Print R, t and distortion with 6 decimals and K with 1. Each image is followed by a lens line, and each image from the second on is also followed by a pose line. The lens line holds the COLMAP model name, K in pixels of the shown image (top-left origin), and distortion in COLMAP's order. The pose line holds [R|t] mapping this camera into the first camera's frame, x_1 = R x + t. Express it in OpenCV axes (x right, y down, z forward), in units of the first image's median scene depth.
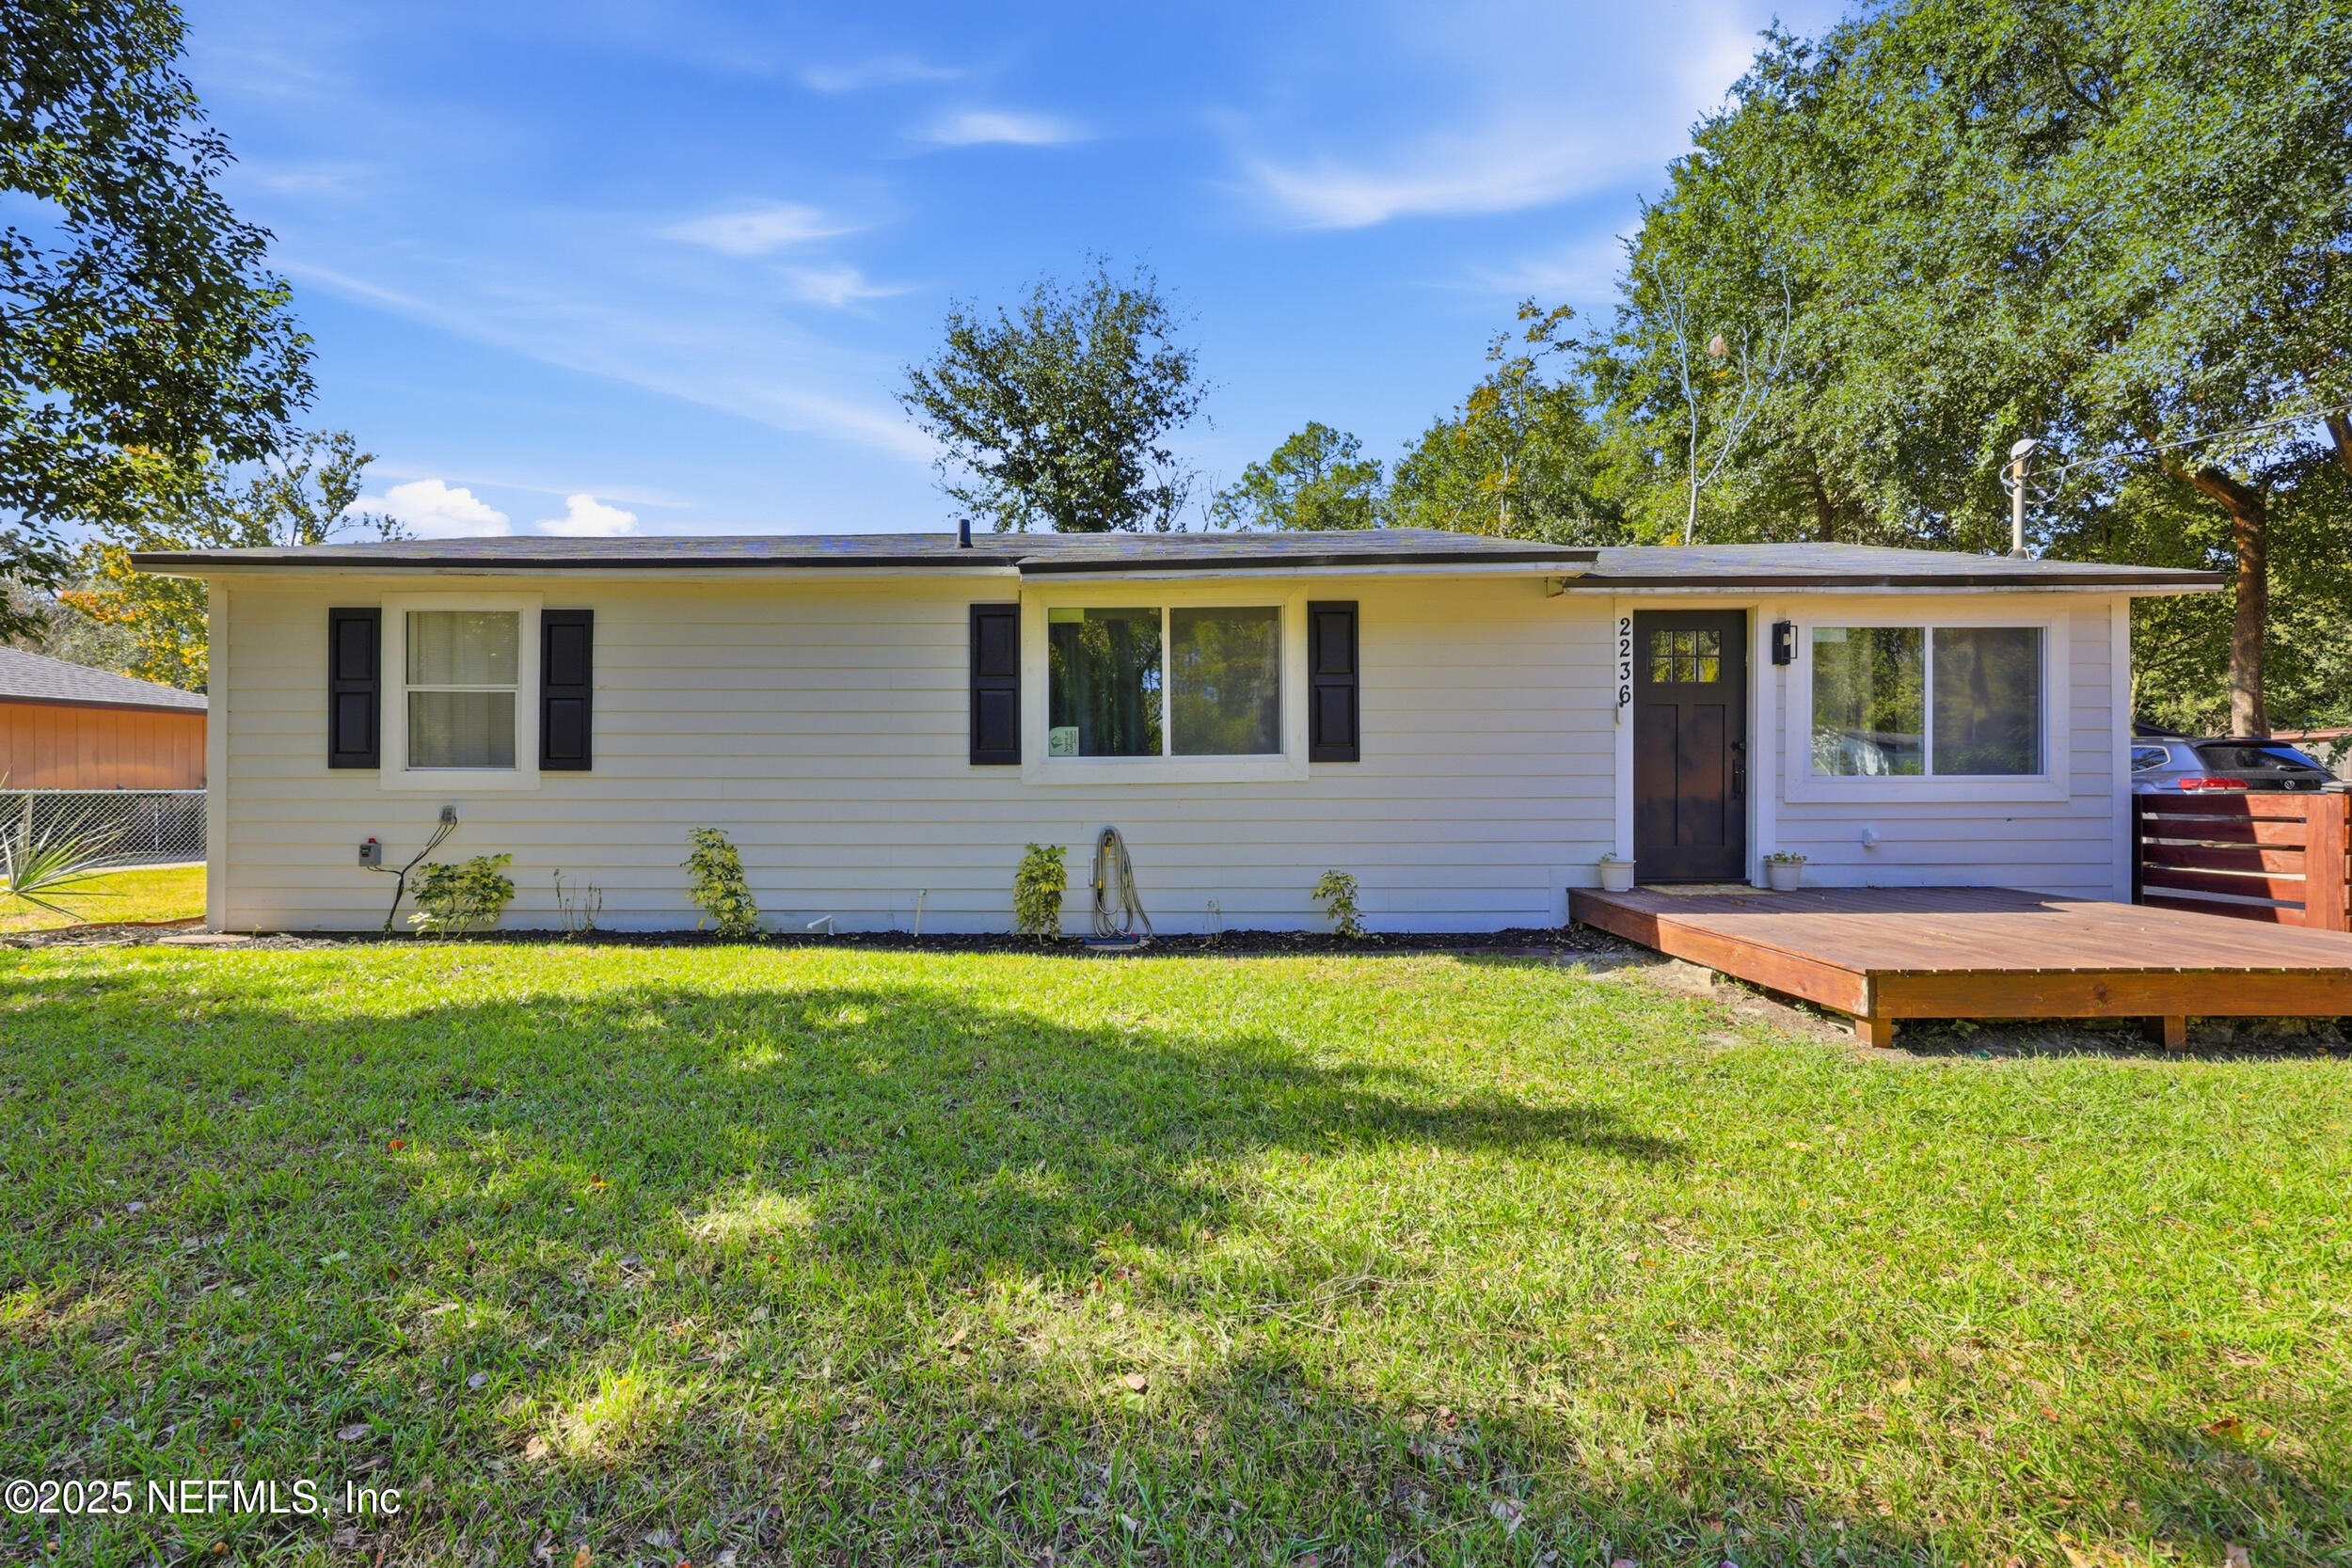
lens RADIAL K [[948.0, 0, 1176.0], [0, 948.0, 784.0], [0, 0, 1]] dist [-0.000131, -0.000238]
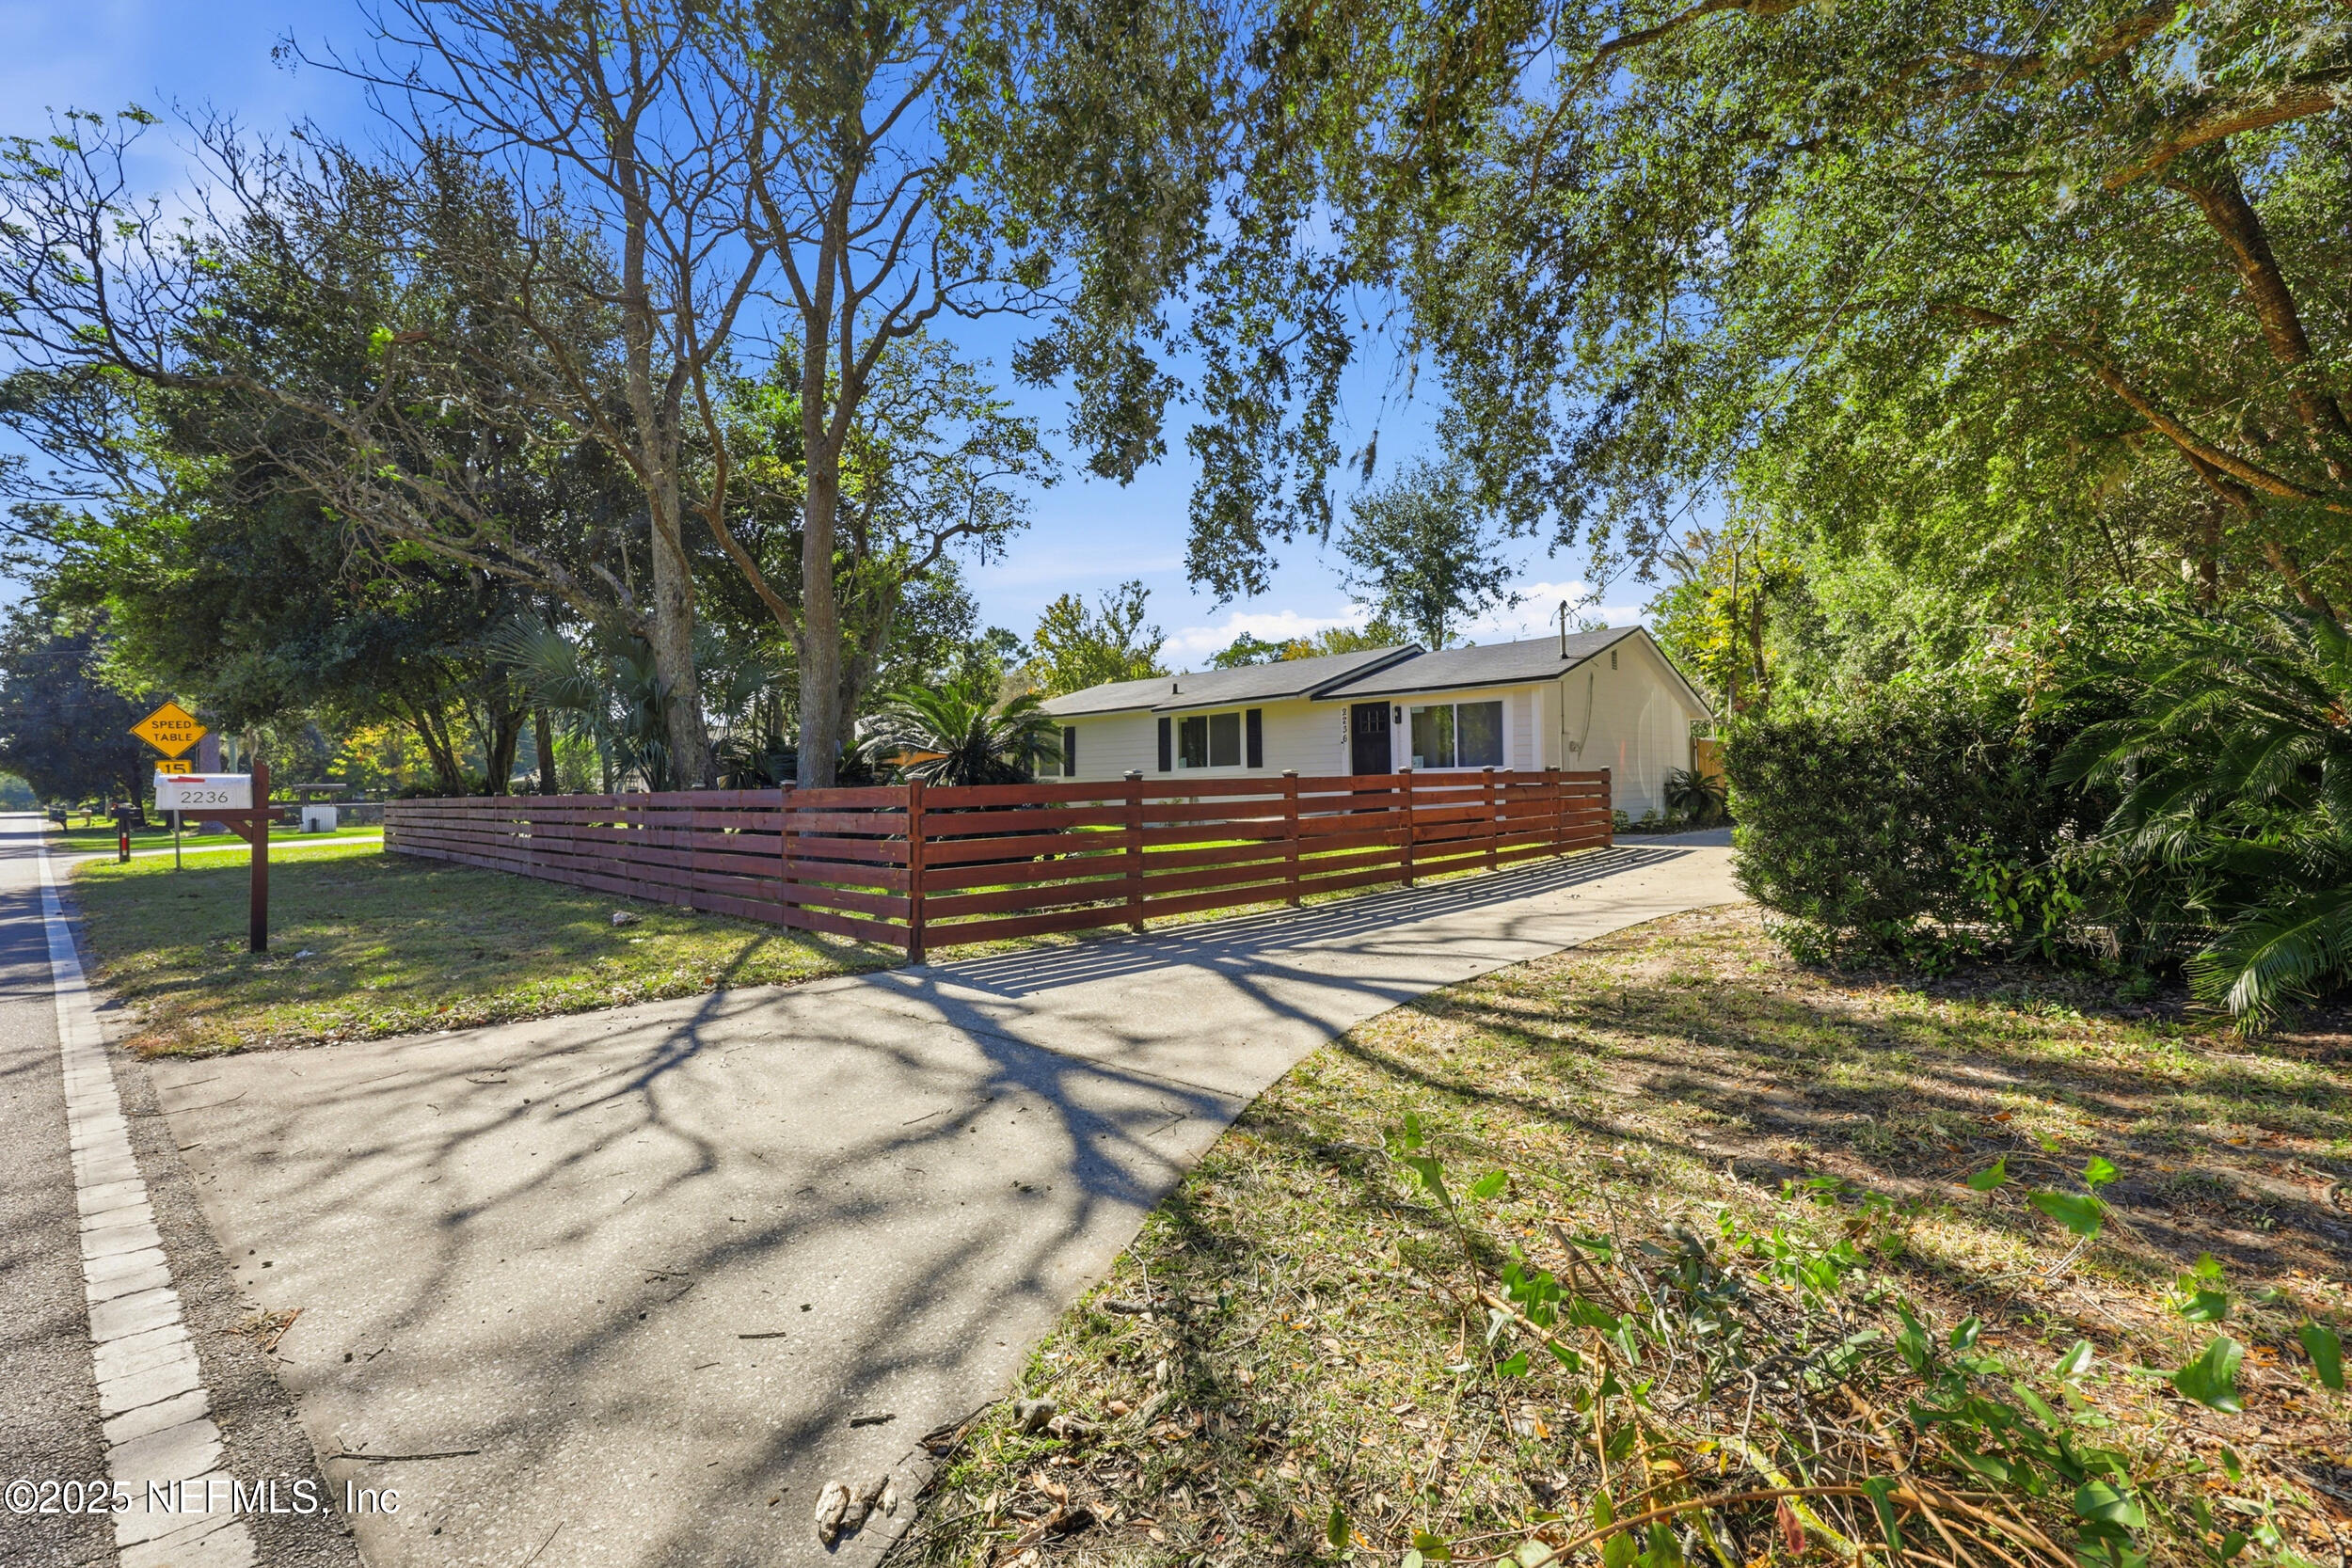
lens RADIAL K [[948.0, 0, 1176.0], [0, 948.0, 784.0], [0, 0, 1]] dist [-0.000131, -0.000238]
pose [[0.732619, -0.008775, -0.680583, 1.816835], [0.007125, 0.999961, -0.005224, 0.033178], [0.680602, -0.001022, 0.732653, -1.111793]]
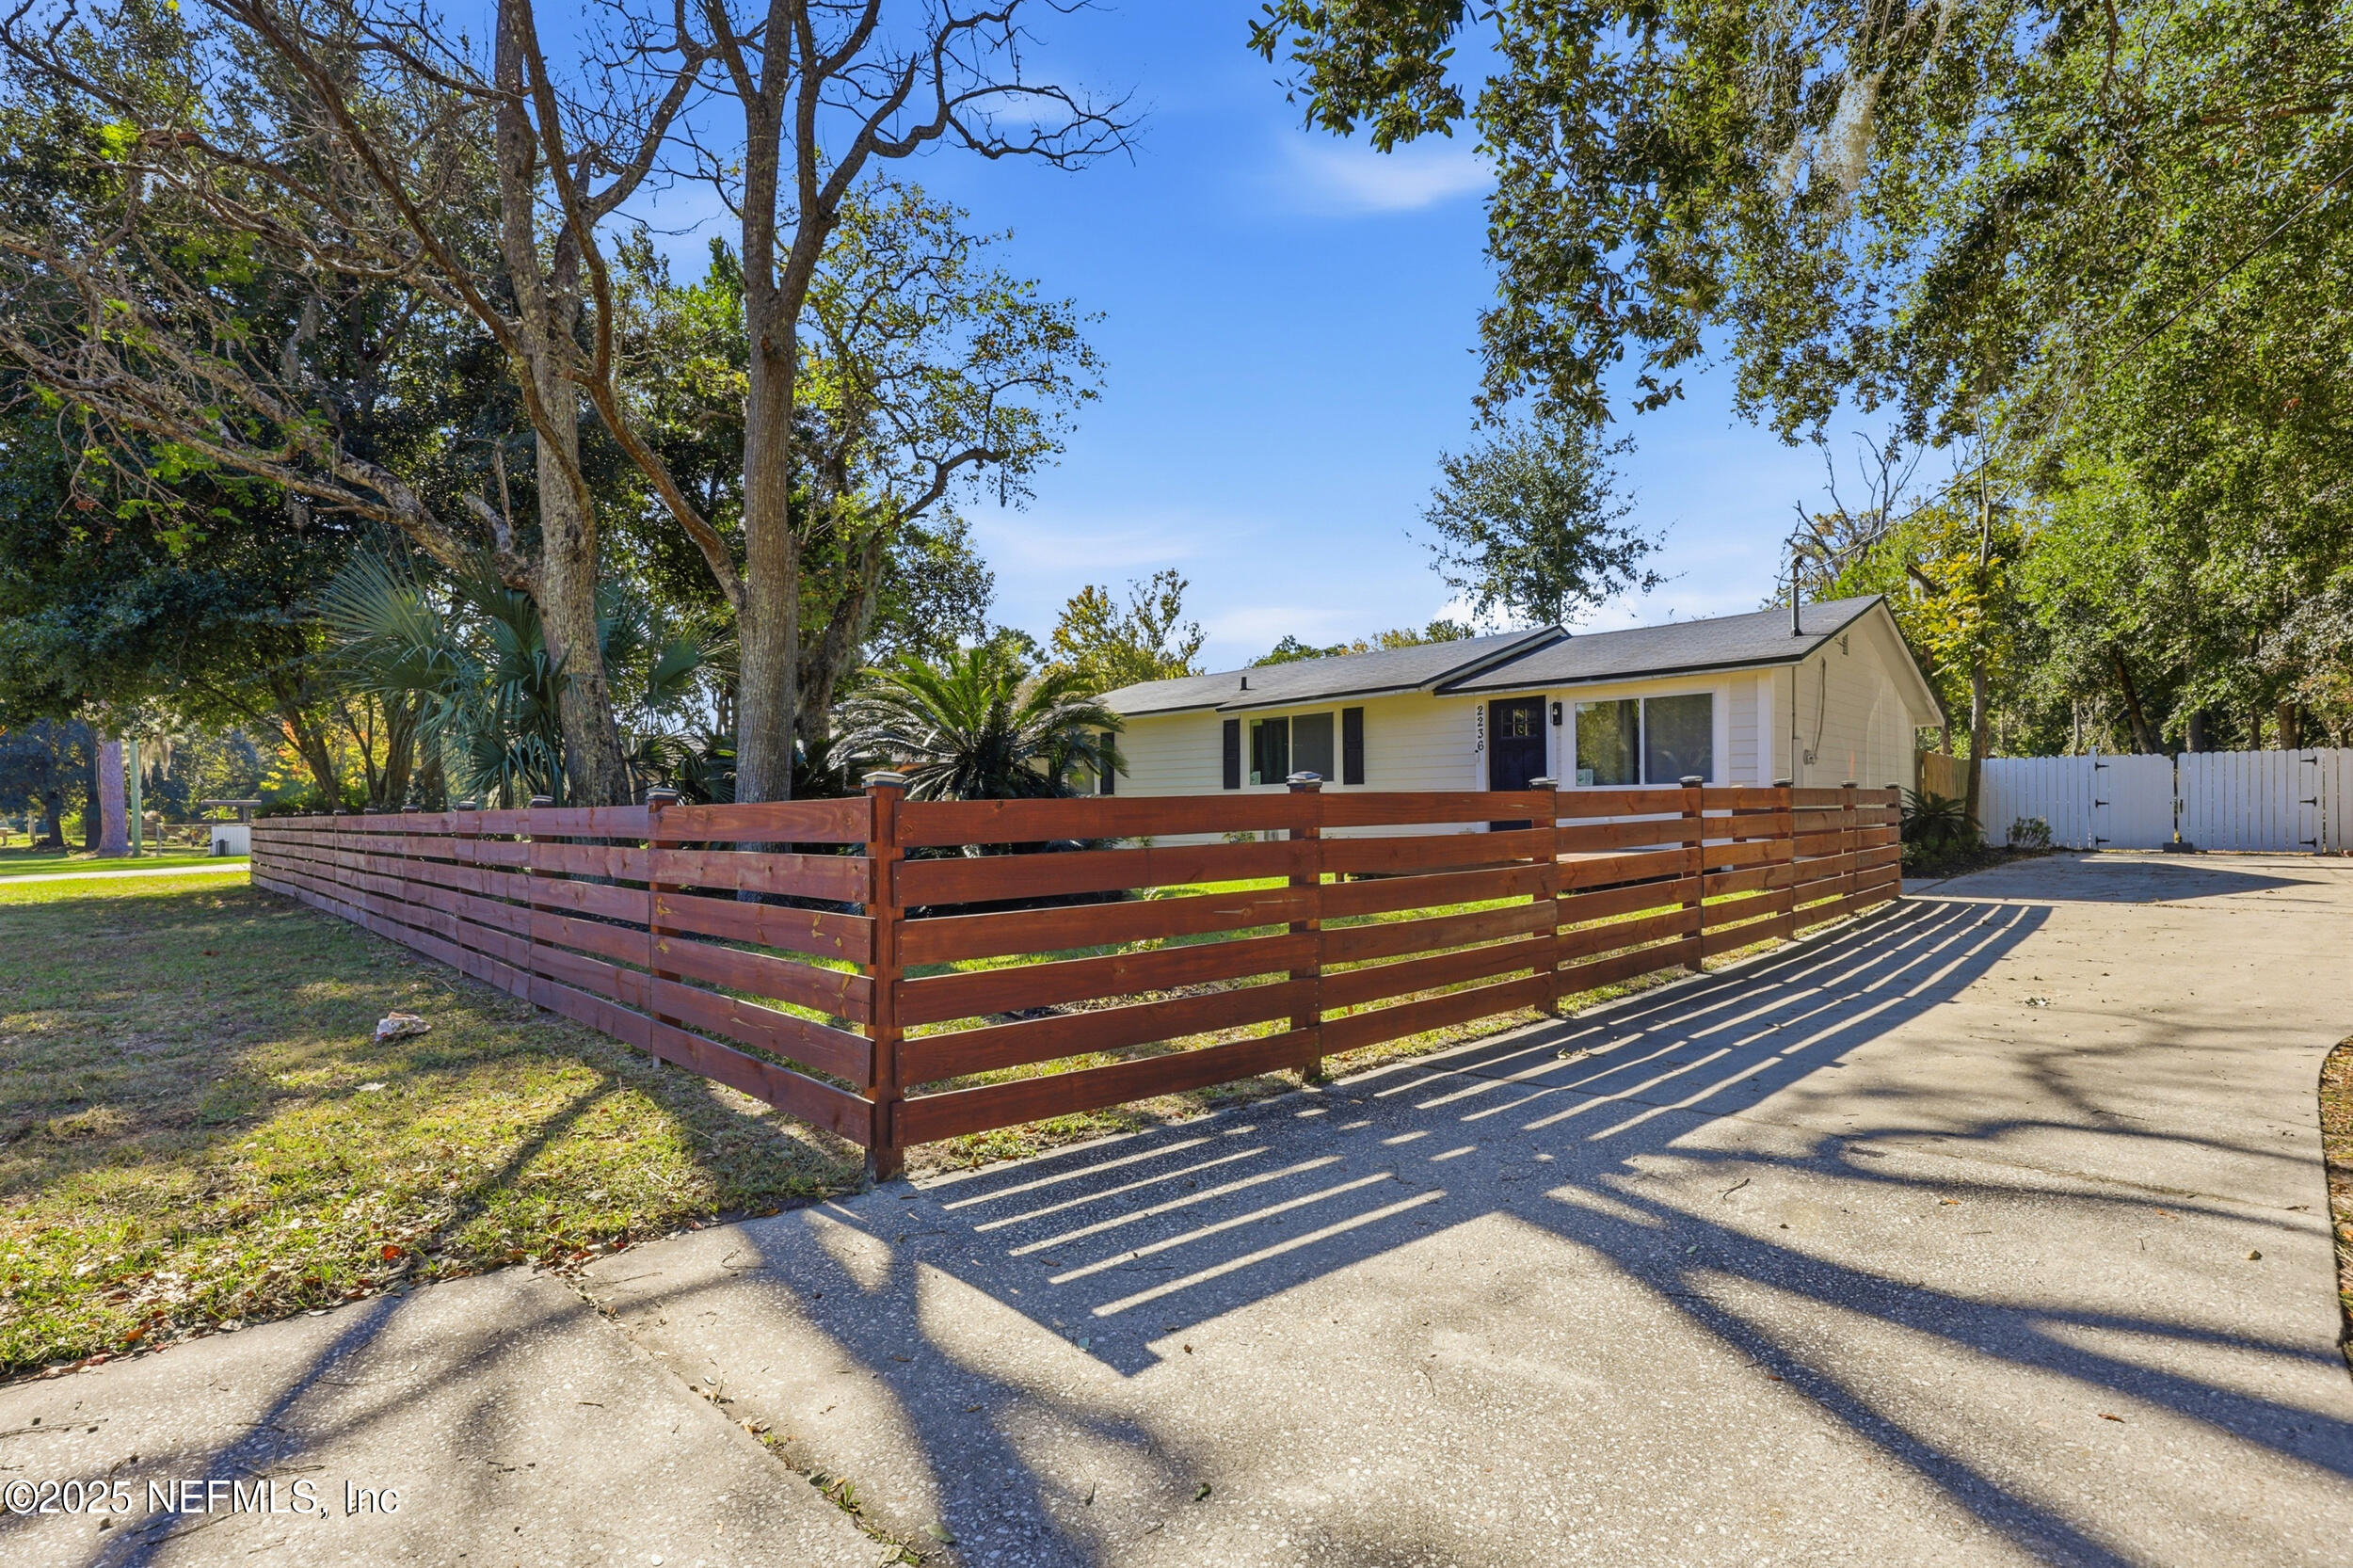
lens RADIAL K [[1046.4, 0, 1183.6], [0, 1046.4, 820.8], [0, 0, 1]] dist [-0.003013, -0.000453]
pose [[0.718646, 0.005401, -0.695355, 1.468155], [0.000736, 0.999963, 0.008528, 0.034152], [0.695376, -0.006640, 0.718616, -0.878448]]
